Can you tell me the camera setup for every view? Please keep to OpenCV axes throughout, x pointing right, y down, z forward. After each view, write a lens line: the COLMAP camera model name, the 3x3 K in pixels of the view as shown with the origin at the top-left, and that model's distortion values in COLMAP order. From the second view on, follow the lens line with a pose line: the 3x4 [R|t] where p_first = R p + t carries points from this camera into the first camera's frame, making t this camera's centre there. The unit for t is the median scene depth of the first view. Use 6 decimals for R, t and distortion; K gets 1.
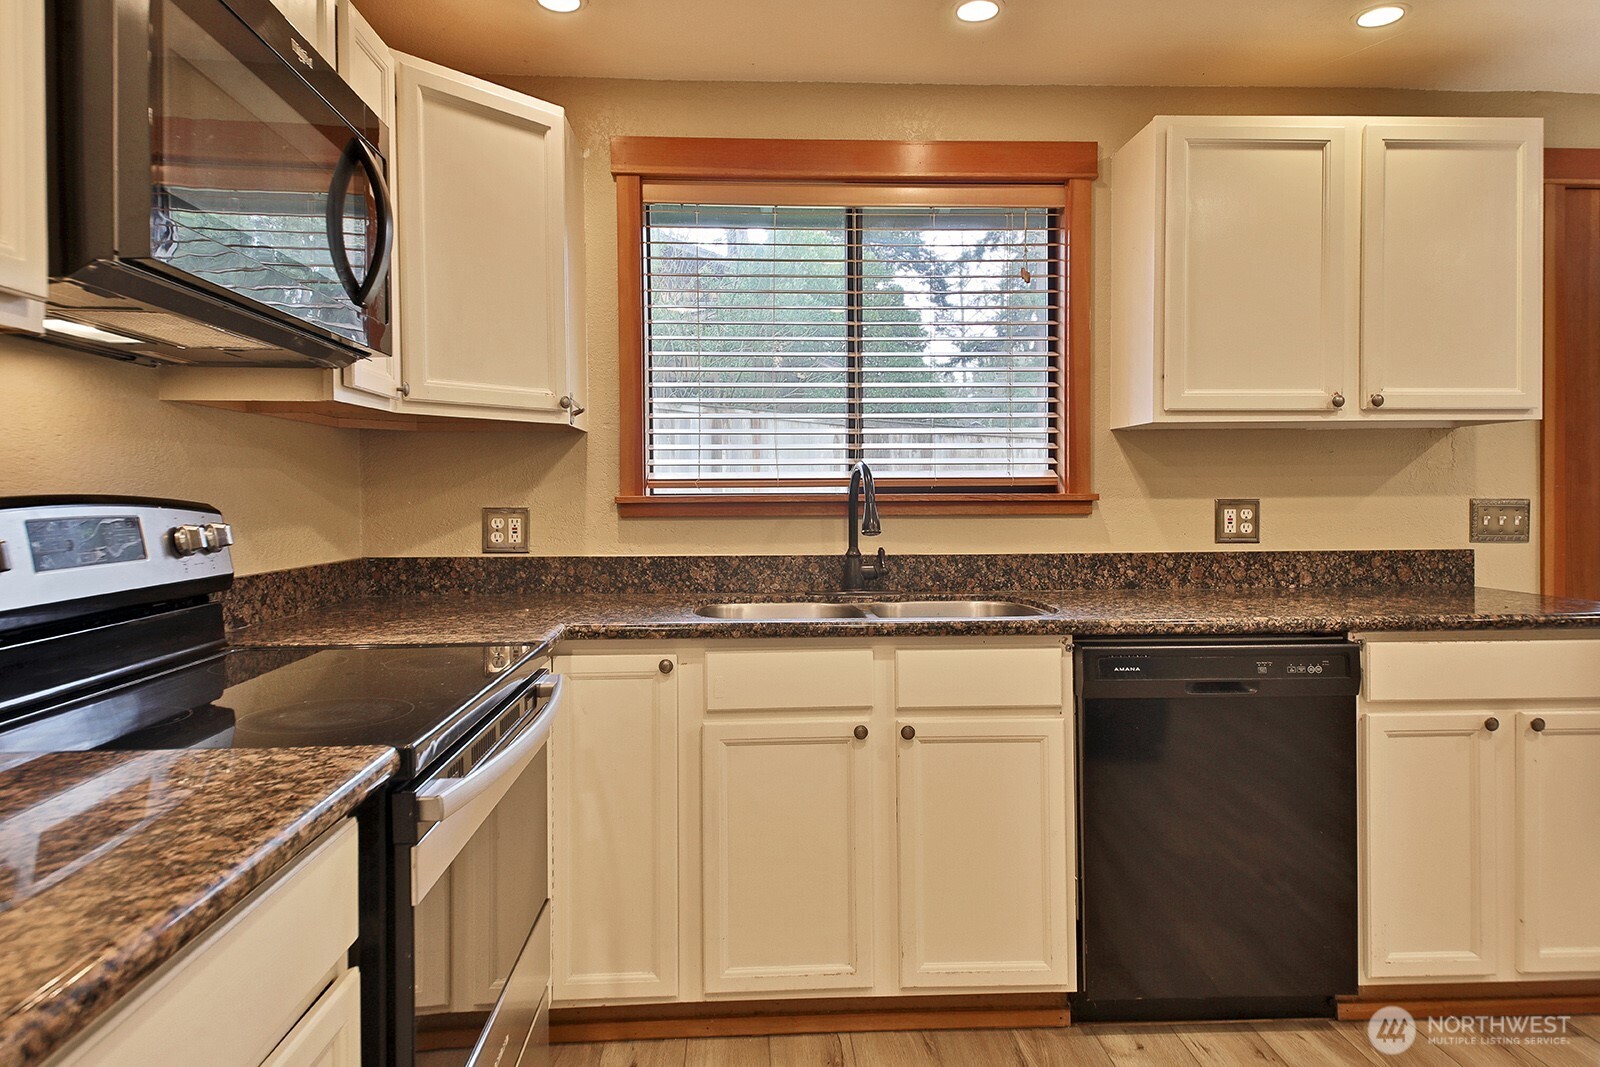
lens RADIAL K [[991.8, 0, 800.9], [0, 991.8, 501.7], [0, 0, 1]] dist [0.069300, -0.049338]
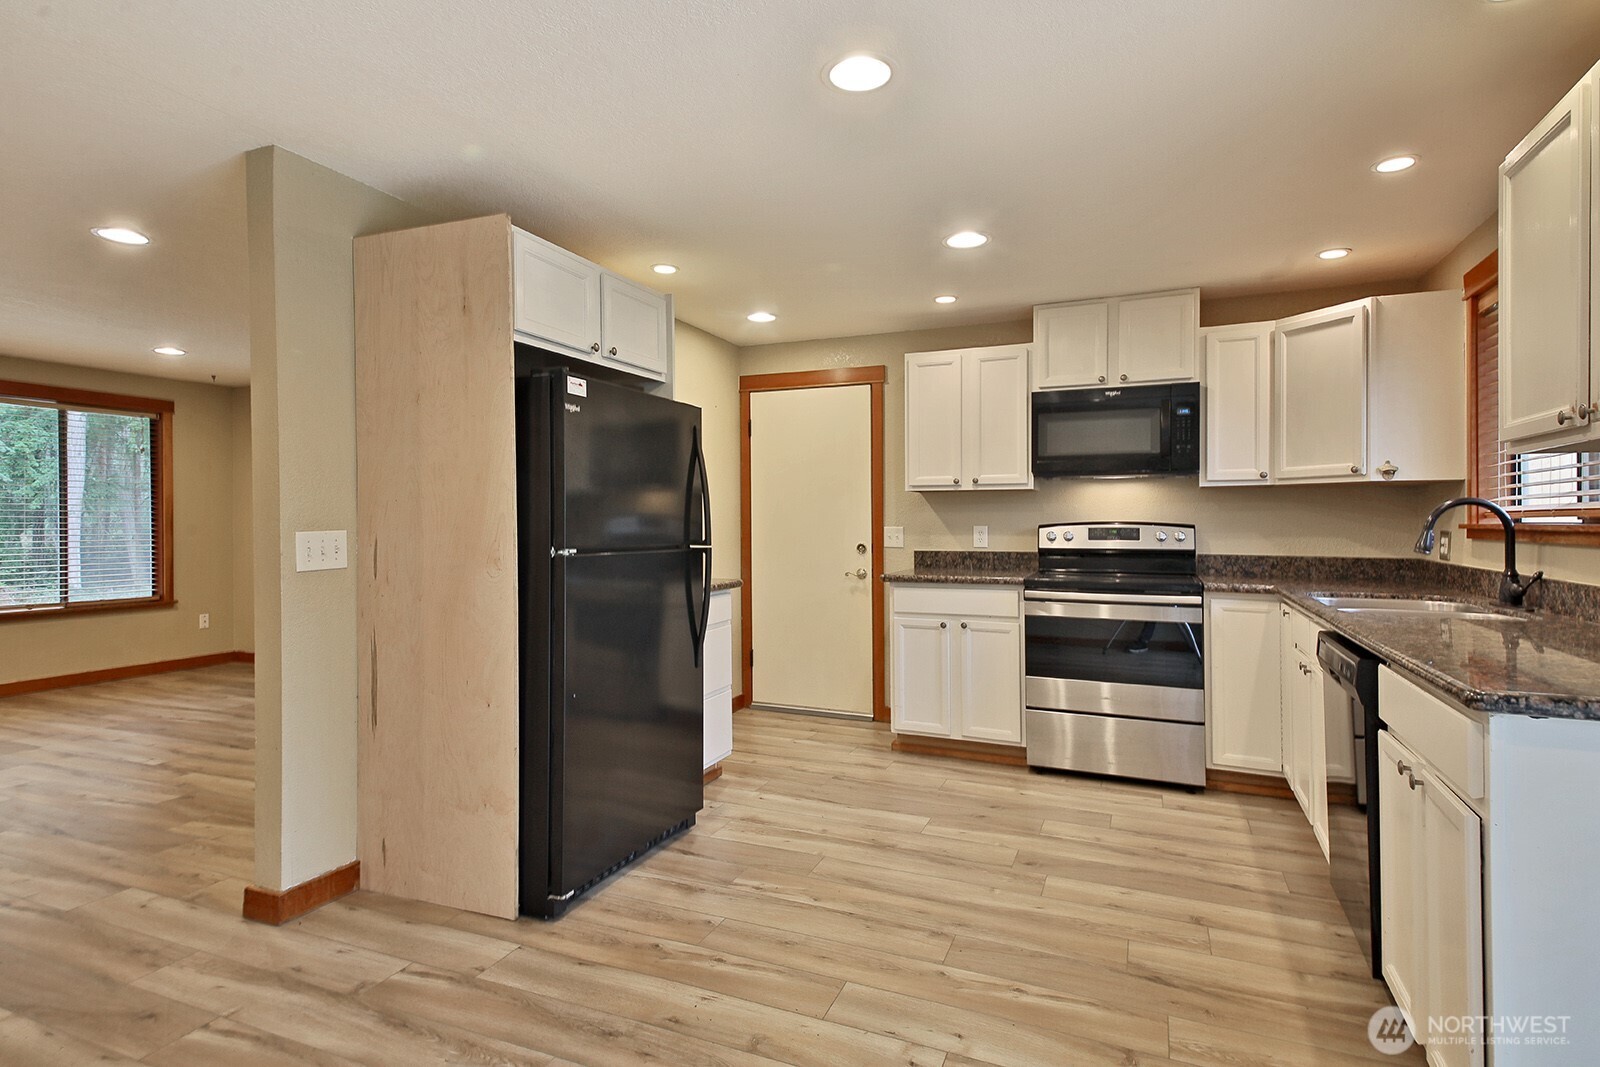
lens RADIAL K [[832.3, 0, 800.0], [0, 832.3, 533.5], [0, 0, 1]] dist [0.065818, -0.030158]
pose [[-0.442227, 0.017375, -0.896735, 1.326633], [-0.005023, 0.999749, 0.021848, -0.013654], [0.896889, 0.014166, -0.442028, 0.681150]]
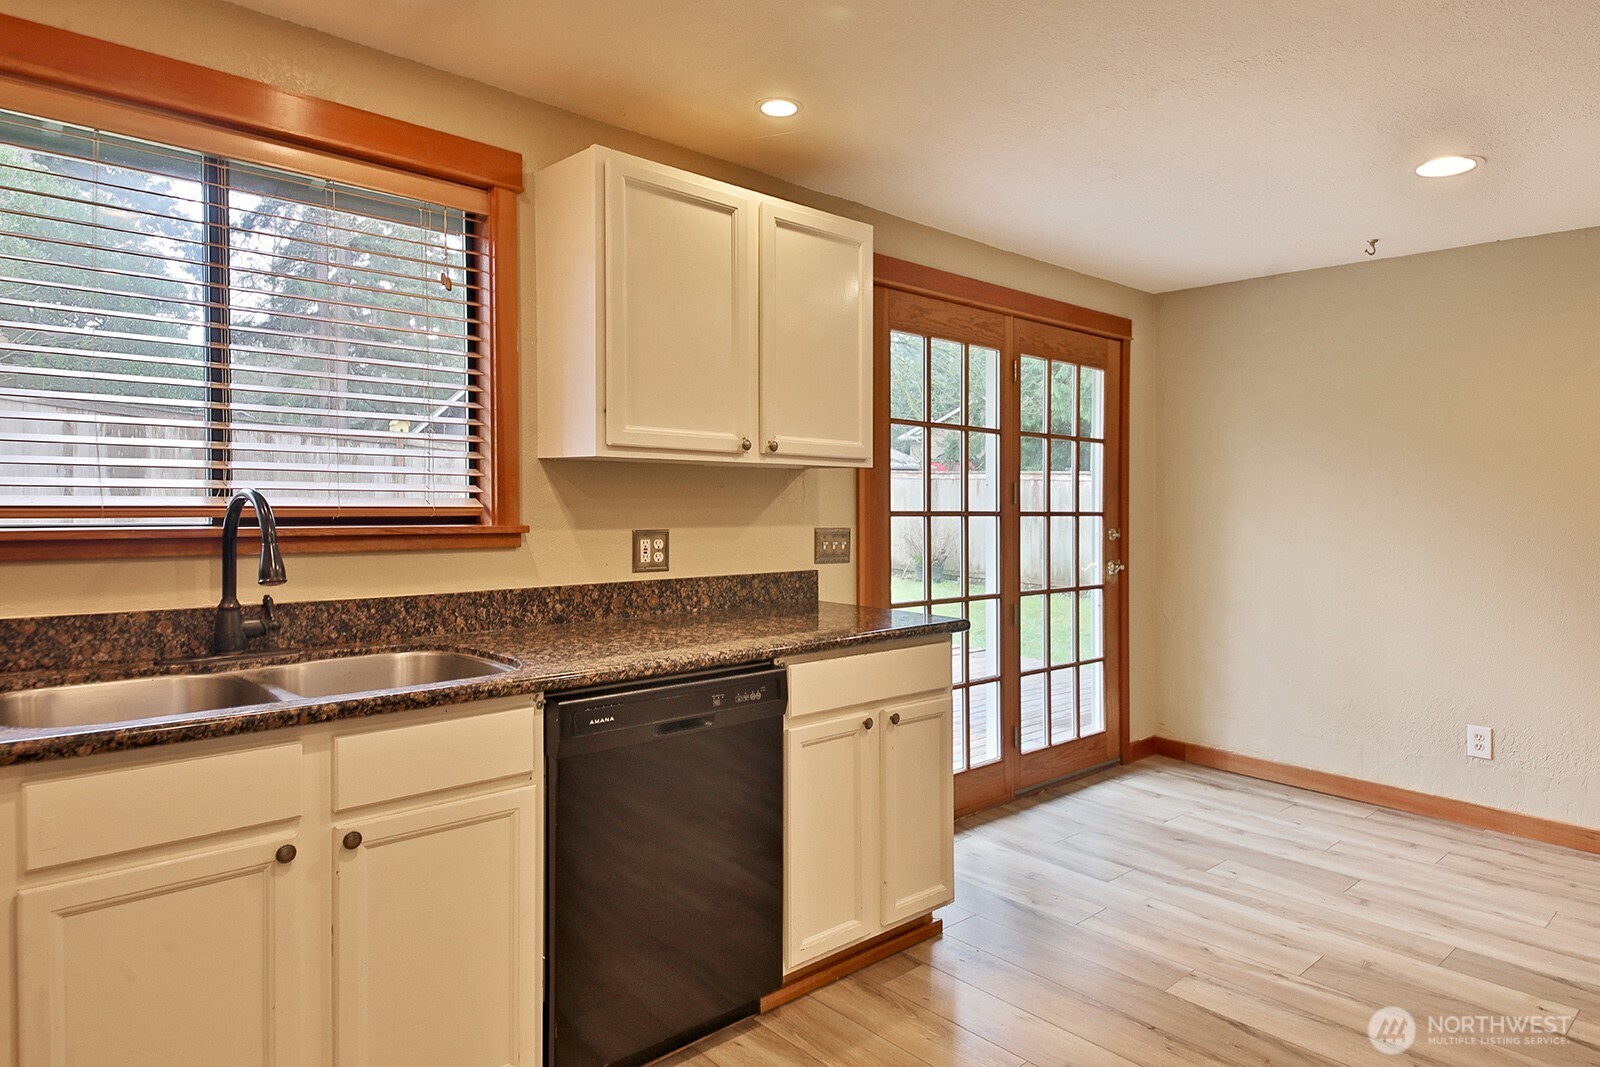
lens RADIAL K [[955.2, 0, 794.8], [0, 955.2, 507.7], [0, 0, 1]] dist [0.080231, -0.062924]
pose [[0.777008, 0.008568, 0.629432, -0.082060], [-0.009920, 0.999950, -0.001366, -0.026757], [-0.629412, -0.005183, 0.777054, 0.131367]]
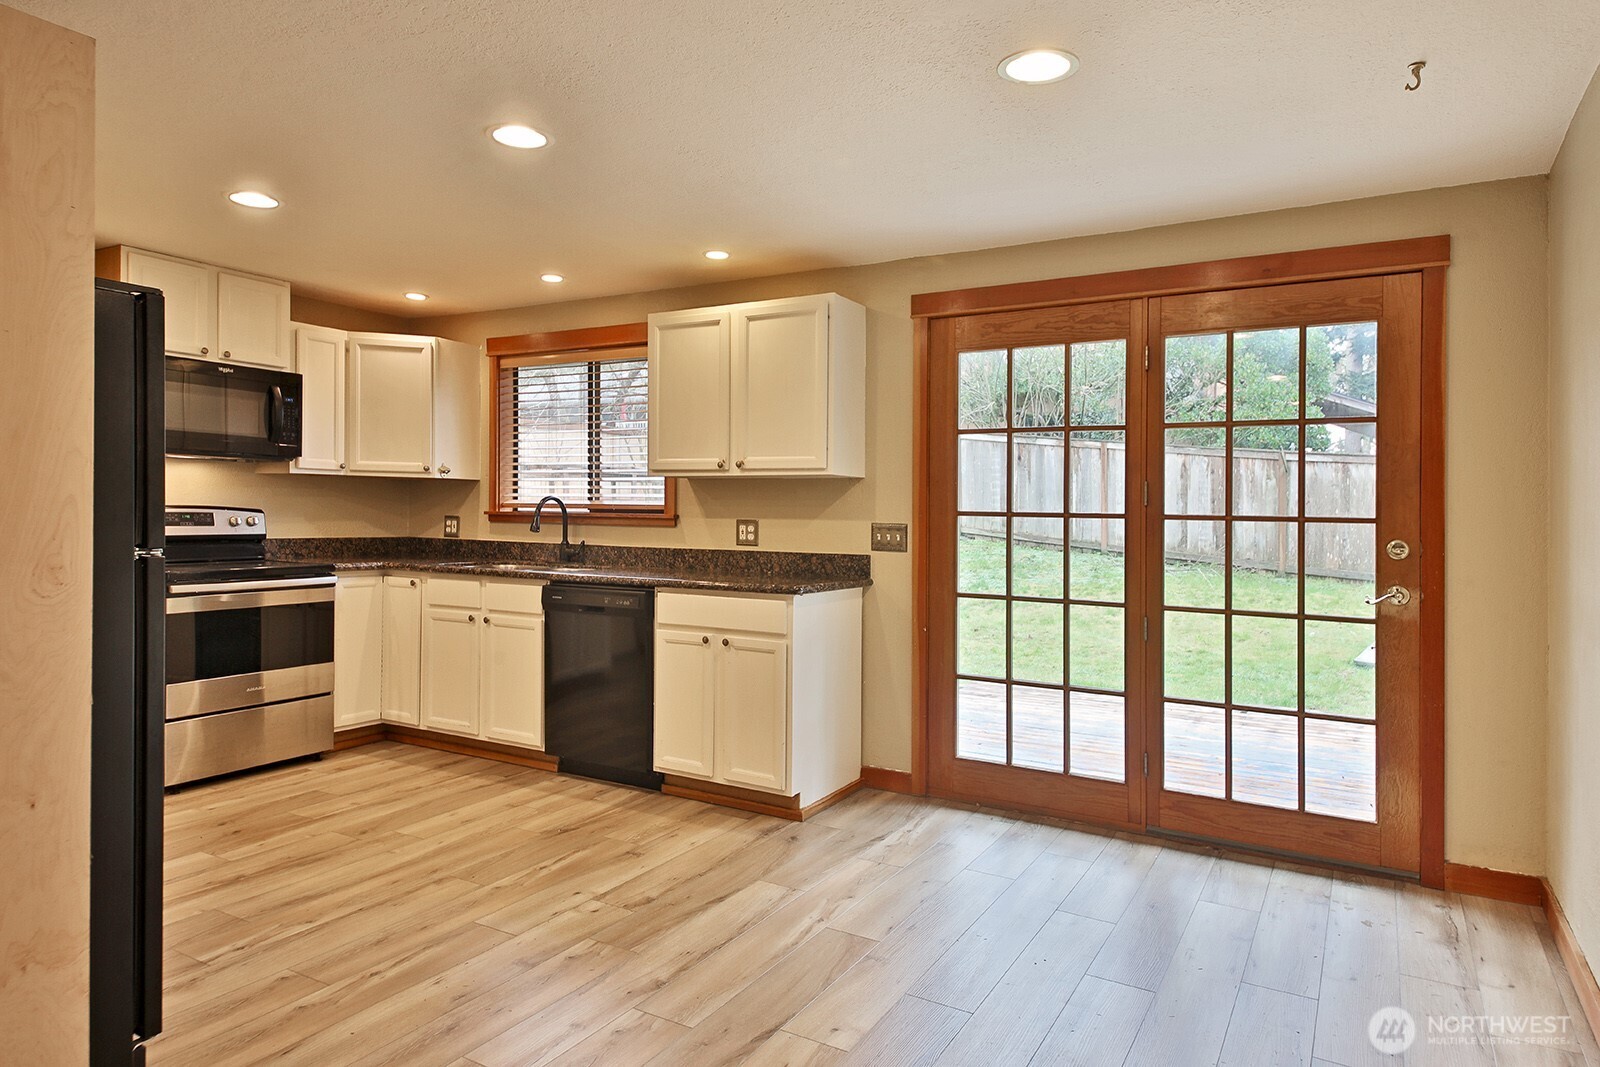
lens RADIAL K [[974.6, 0, 802.3], [0, 974.6, 509.0], [0, 0, 1]] dist [0.061696, -0.048391]
pose [[0.836269, 0.016518, -0.548071, 1.459188], [-0.024002, 0.999691, -0.006493, -0.012400], [0.547794, 0.018585, 0.836406, -0.336748]]
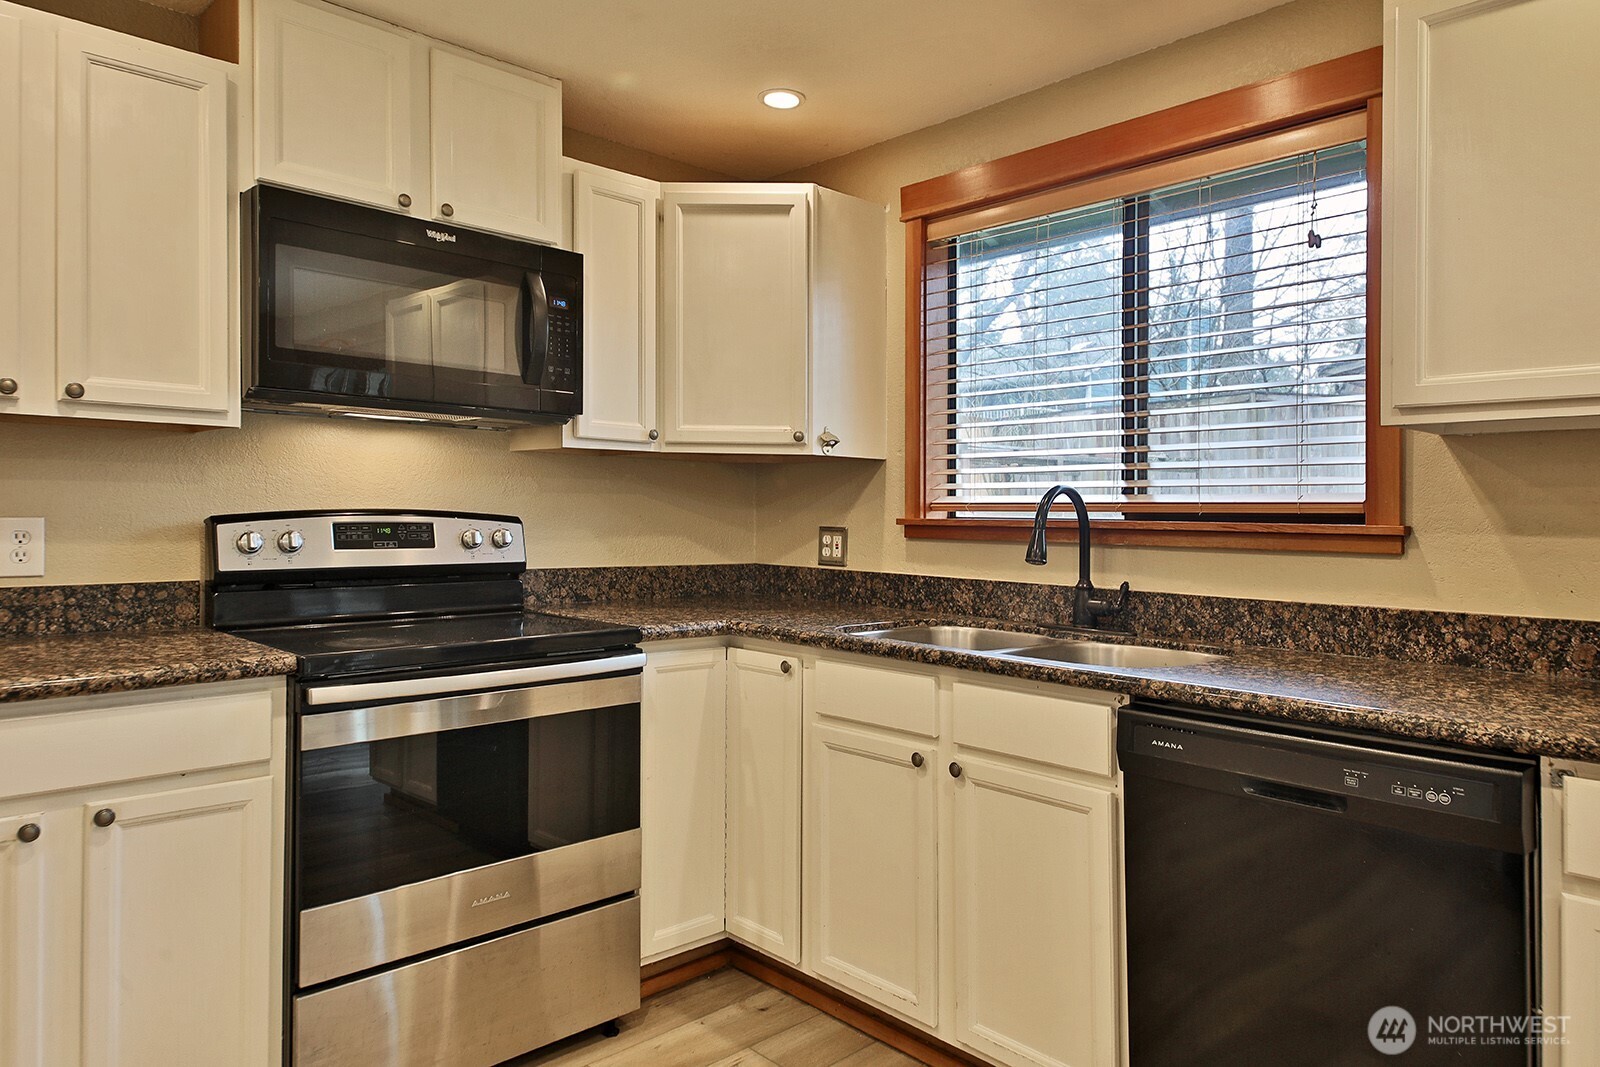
lens RADIAL K [[1049.6, 0, 799.2], [0, 1049.6, 507.3], [0, 0, 1]] dist [0.082180, -0.064053]
pose [[0.644343, 0.008063, -0.764694, 0.609409], [-0.020187, 0.999775, -0.006469, -0.007666], [0.764470, 0.019605, 0.644361, 0.178447]]
